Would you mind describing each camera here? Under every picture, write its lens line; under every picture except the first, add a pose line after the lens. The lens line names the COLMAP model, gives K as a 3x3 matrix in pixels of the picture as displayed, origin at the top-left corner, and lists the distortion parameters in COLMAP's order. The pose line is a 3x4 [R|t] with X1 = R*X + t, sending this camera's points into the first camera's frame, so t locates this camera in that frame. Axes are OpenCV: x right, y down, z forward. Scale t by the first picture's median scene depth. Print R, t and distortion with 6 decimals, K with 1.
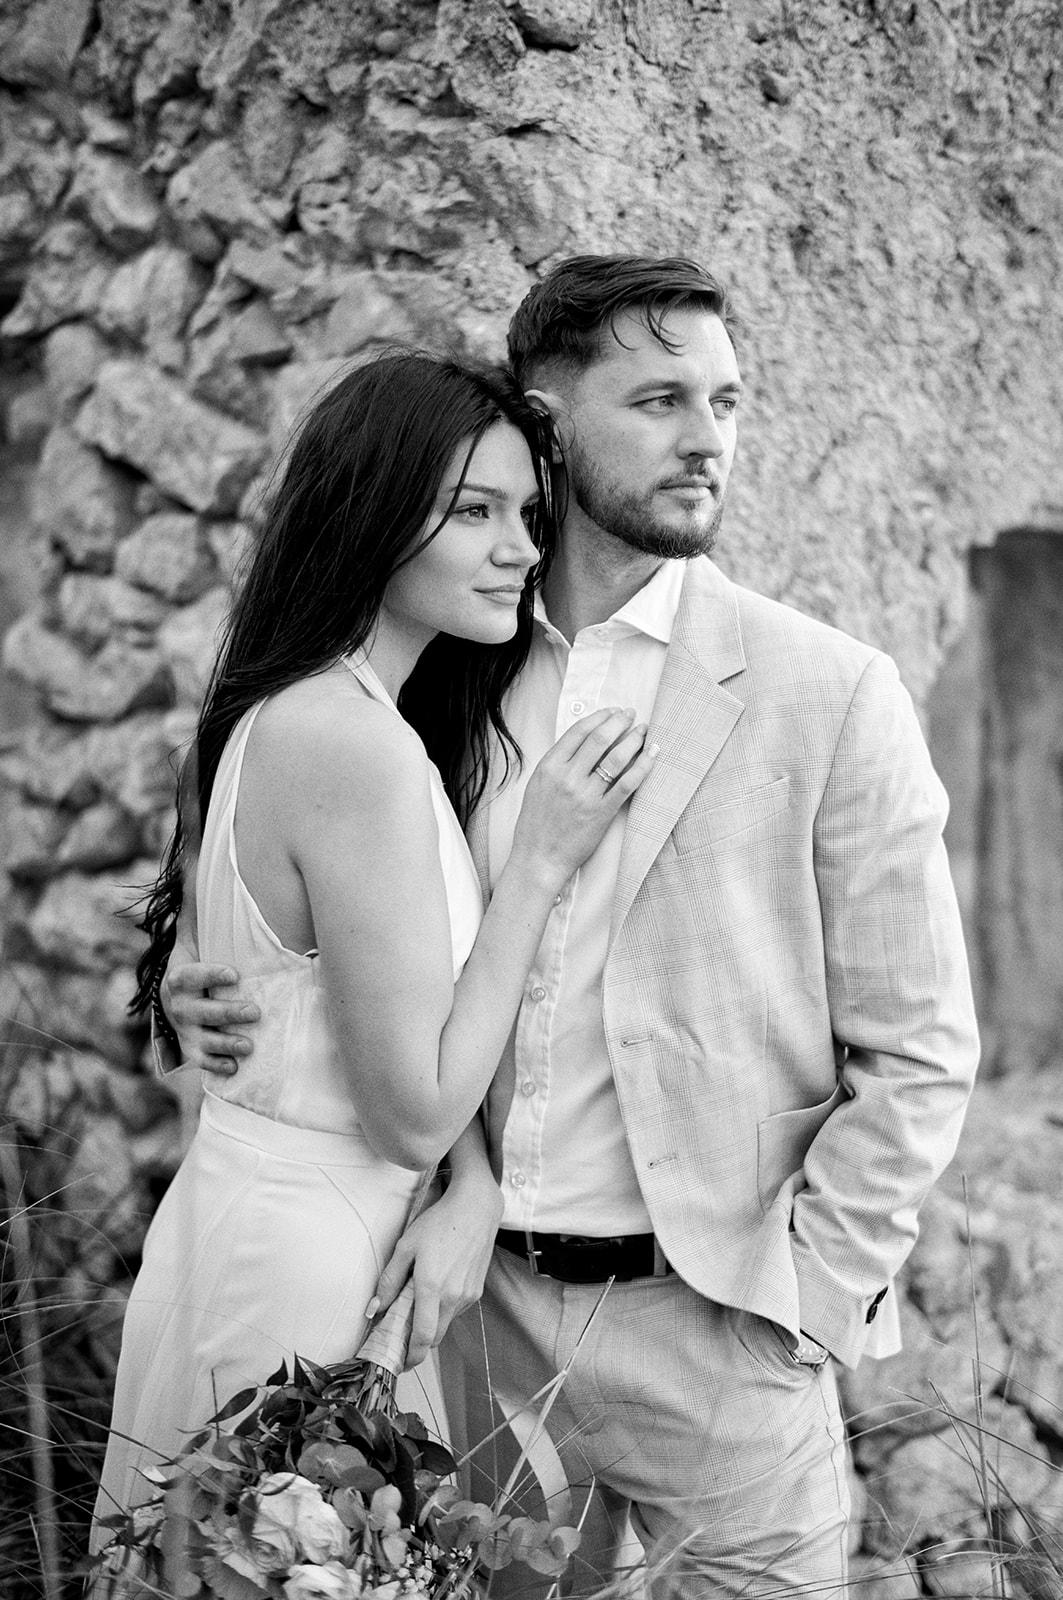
lens RADIAL K [[2301.7, 0, 535.8], [0, 2301.7, 818.0], [0, 0, 1]] dist [0.003702, 0.118945]
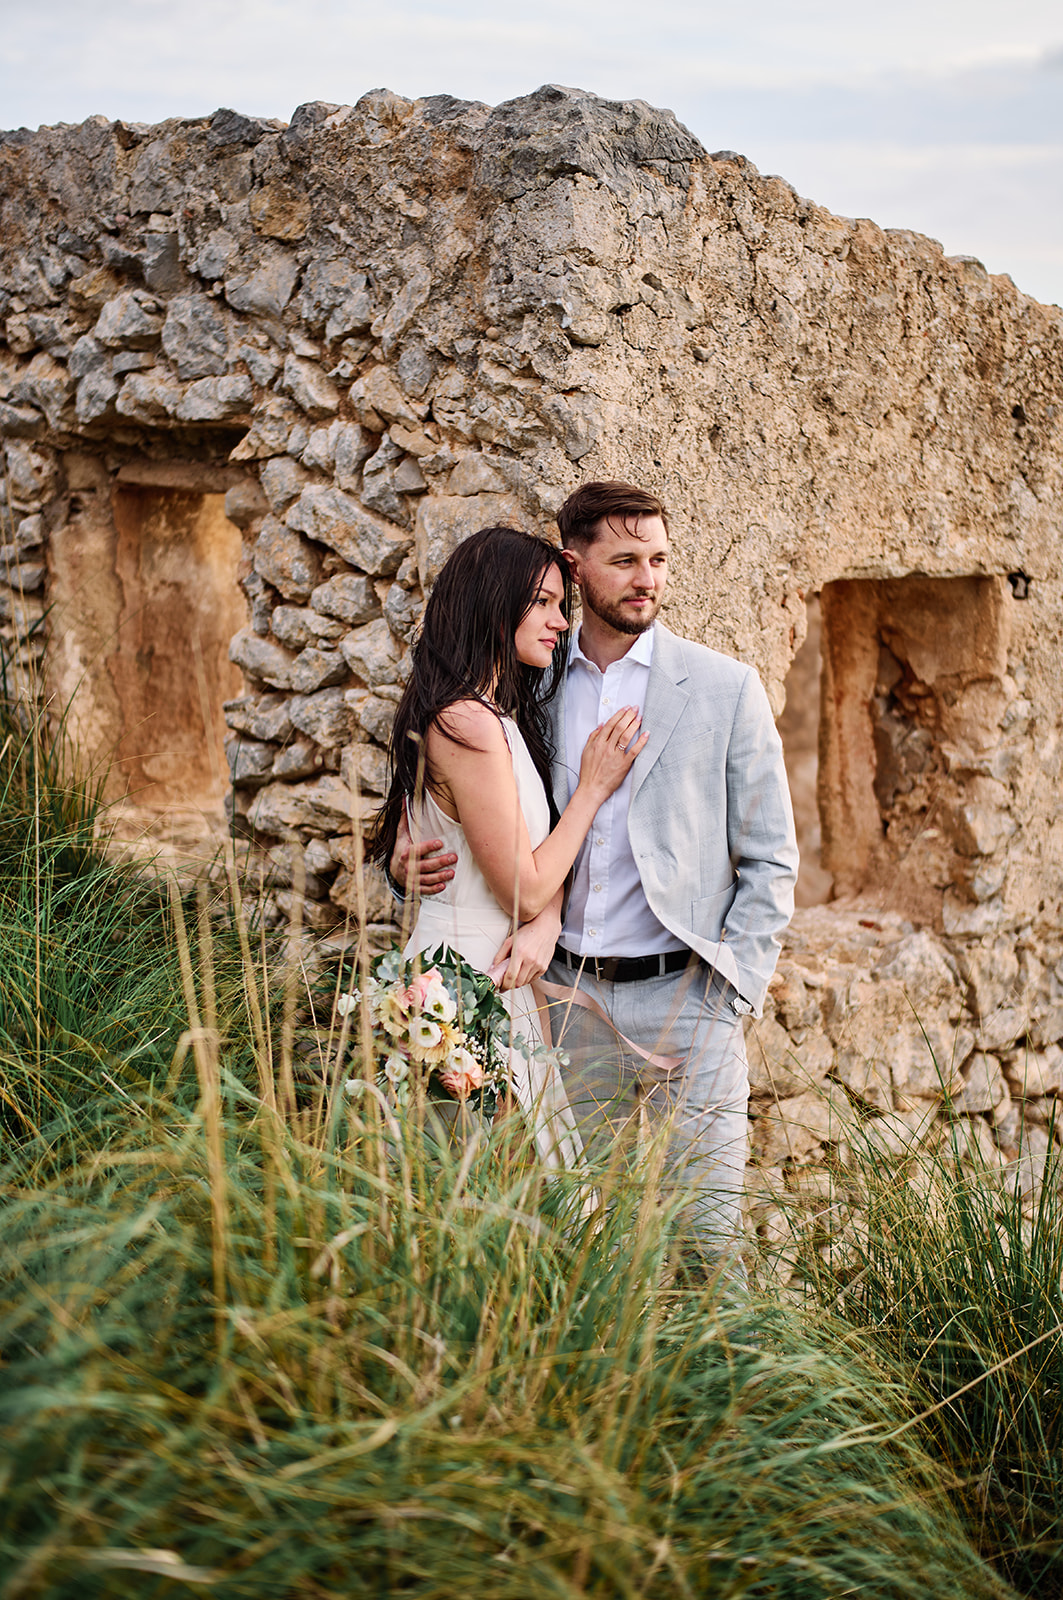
lens RADIAL K [[2301.7, 0, 535.8], [0, 2301.7, 818.0], [0, 0, 1]] dist [0.003702, 0.118945]
pose [[0.998404, -0.014567, 0.054559, -0.122201], [0.011729, 0.998579, 0.051976, -0.040144], [-0.055239, -0.051253, 0.997157, -0.773424]]
